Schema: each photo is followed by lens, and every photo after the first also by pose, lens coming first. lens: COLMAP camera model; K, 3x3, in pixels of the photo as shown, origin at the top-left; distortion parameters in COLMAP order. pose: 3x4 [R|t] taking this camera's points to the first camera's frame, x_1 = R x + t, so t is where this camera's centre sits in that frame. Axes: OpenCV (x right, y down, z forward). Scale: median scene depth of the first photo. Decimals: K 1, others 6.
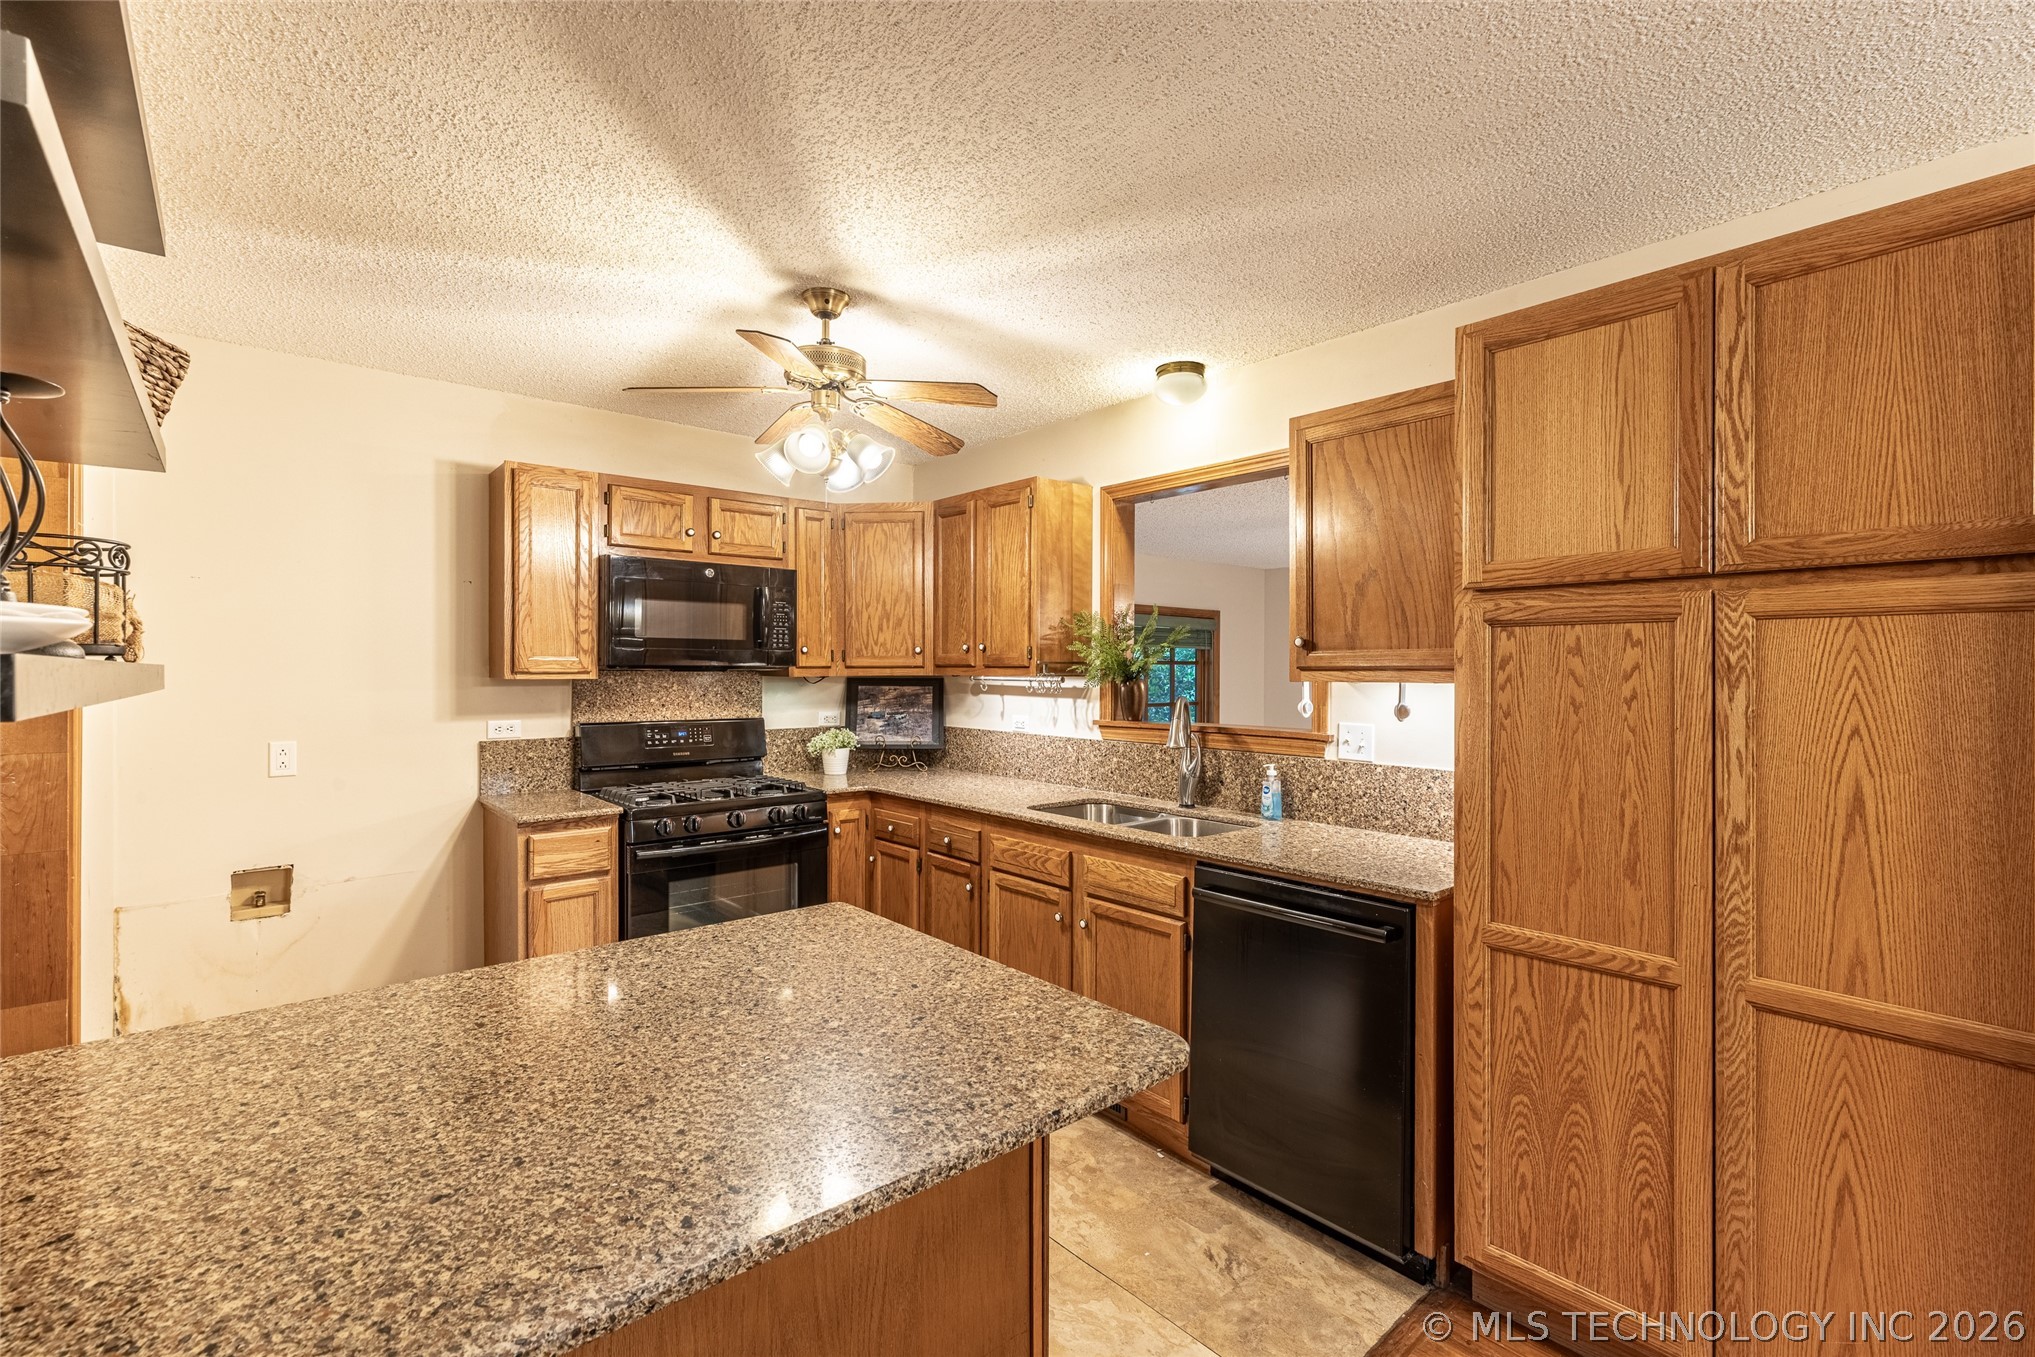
lens RADIAL K [[900.4, 0, 1013.8], [0, 900.4, 666.8], [0, 0, 1]] dist [0.000276, 0.000051]
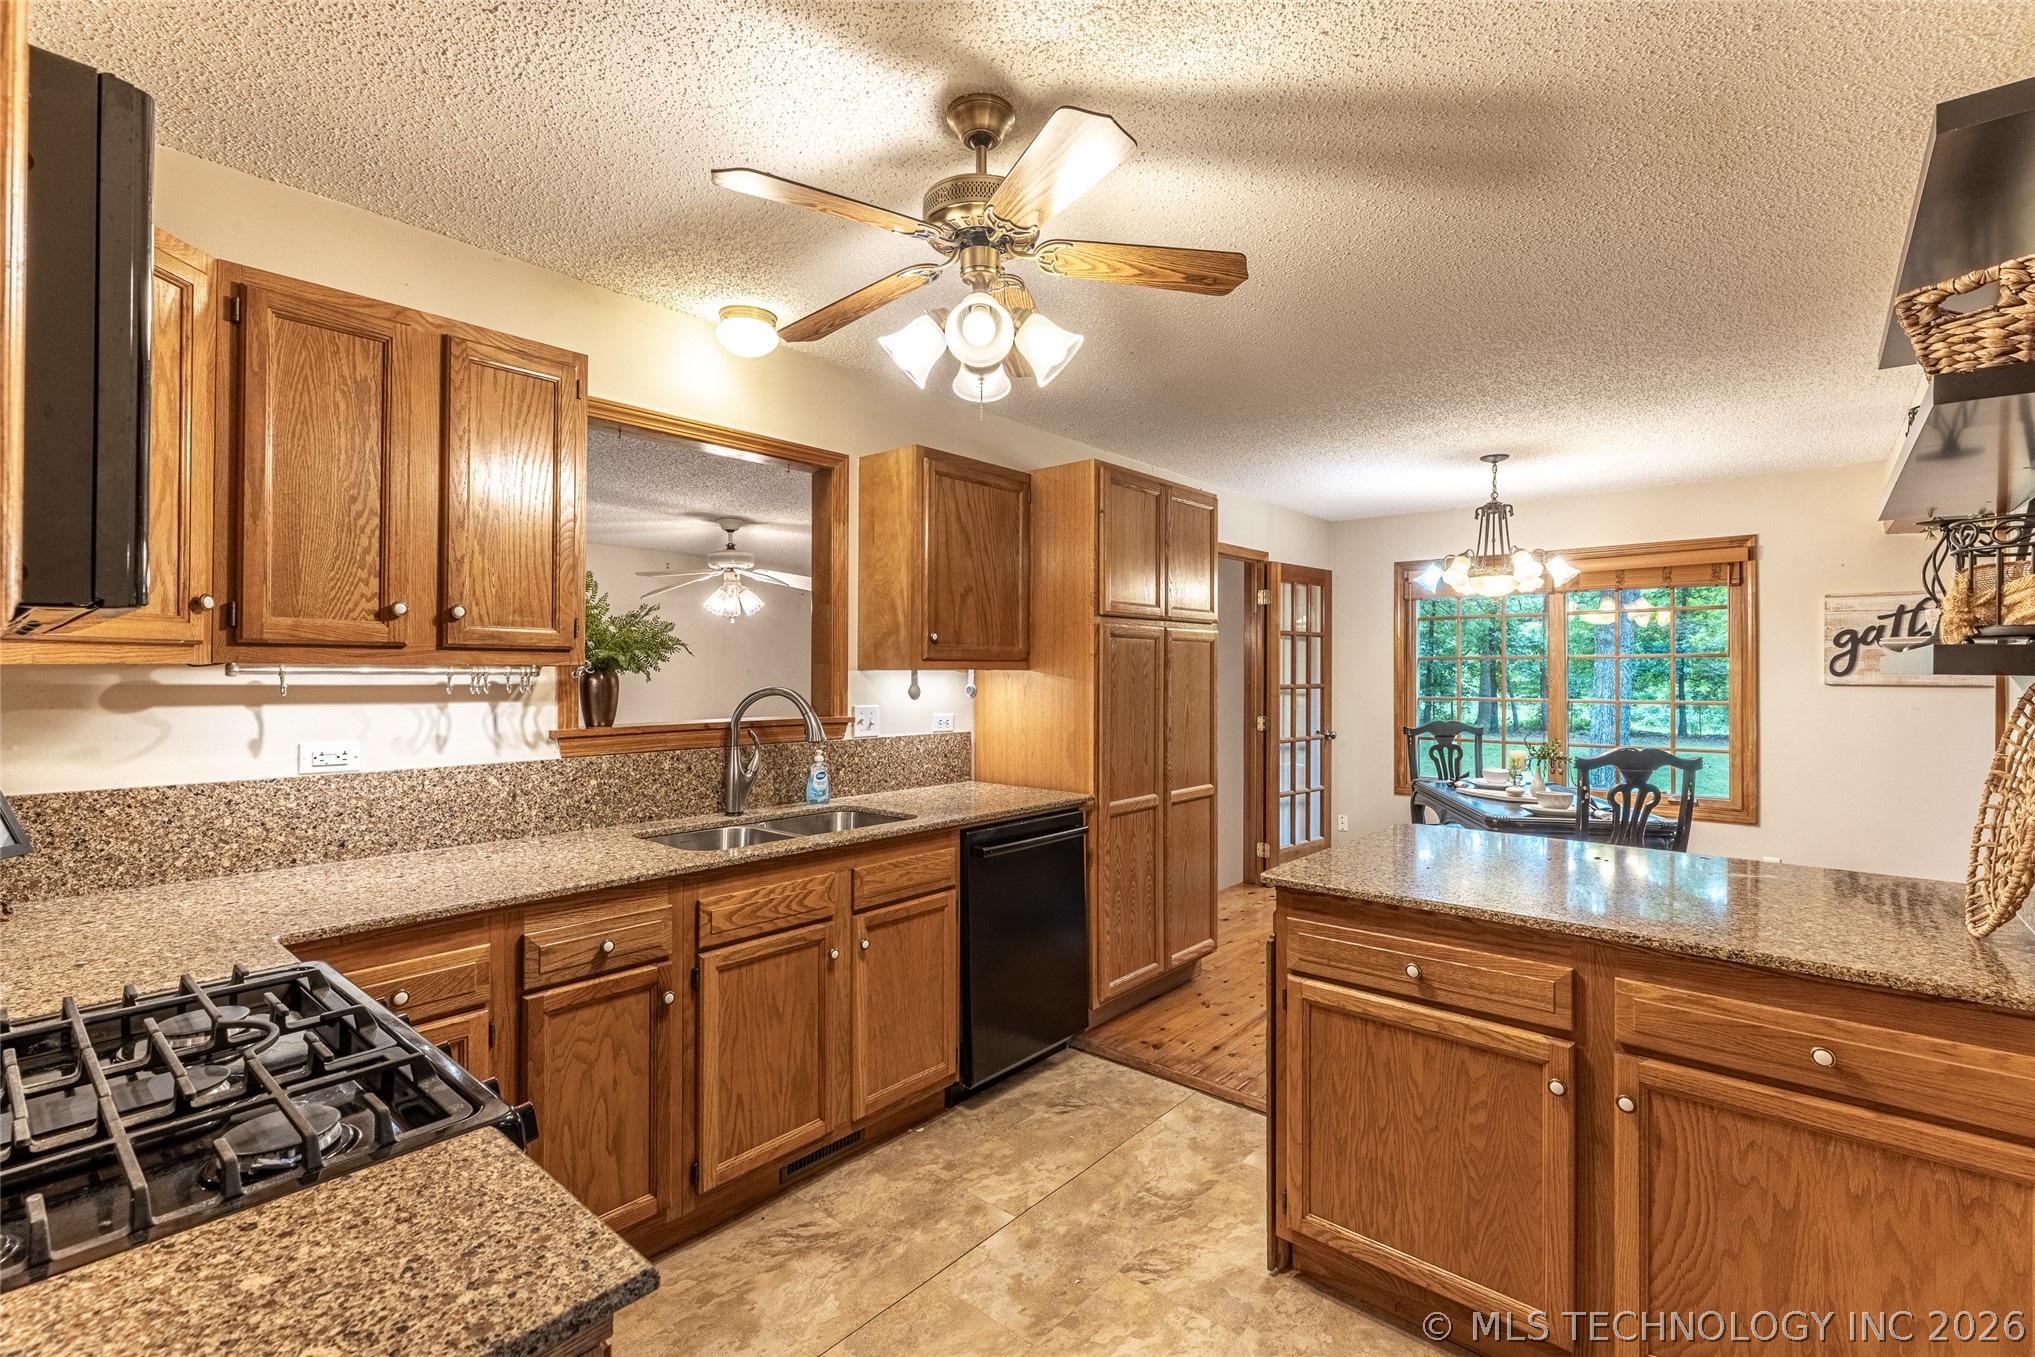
lens RADIAL K [[900.4, 0, 1013.8], [0, 900.4, 666.8], [0, 0, 1]] dist [0.000276, 0.000051]
pose [[-0.141332, 0.000313, 0.989962, -0.736218], [-0.006608, 0.999977, -0.001260, 0.010788], [-0.989940, -0.006719, -0.141327, 0.878088]]
